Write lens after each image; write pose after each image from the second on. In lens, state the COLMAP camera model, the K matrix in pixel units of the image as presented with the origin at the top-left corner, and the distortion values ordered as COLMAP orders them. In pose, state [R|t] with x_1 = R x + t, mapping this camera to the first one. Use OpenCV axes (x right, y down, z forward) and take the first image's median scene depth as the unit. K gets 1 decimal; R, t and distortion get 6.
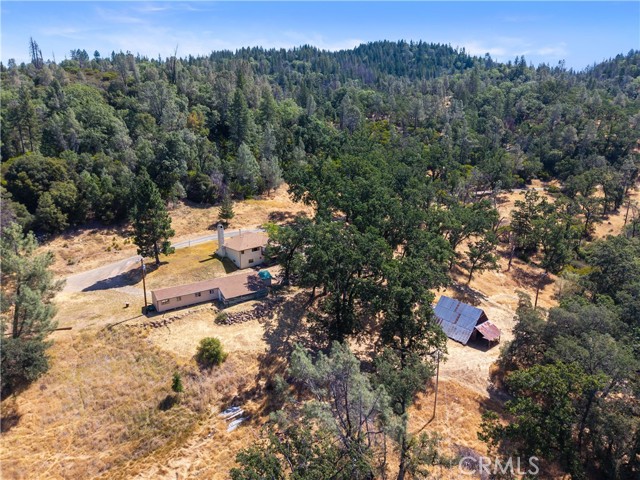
lens RADIAL K [[444.4, 0, 320.4], [0, 444.4, 239.4], [0, 0, 1]] dist [0.040853, -0.030478]
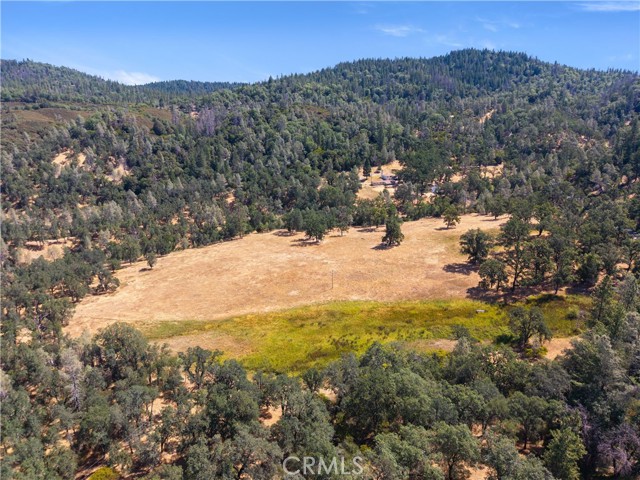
lens RADIAL K [[444.4, 0, 320.1], [0, 444.4, 240.9], [0, 0, 1]] dist [0.040853, -0.030478]
pose [[0.979759, 0.067168, -0.188574, 0.012443], [-0.057734, 0.996811, 0.055084, 0.232456], [0.191673, -0.043082, 0.980513, -1.707131]]
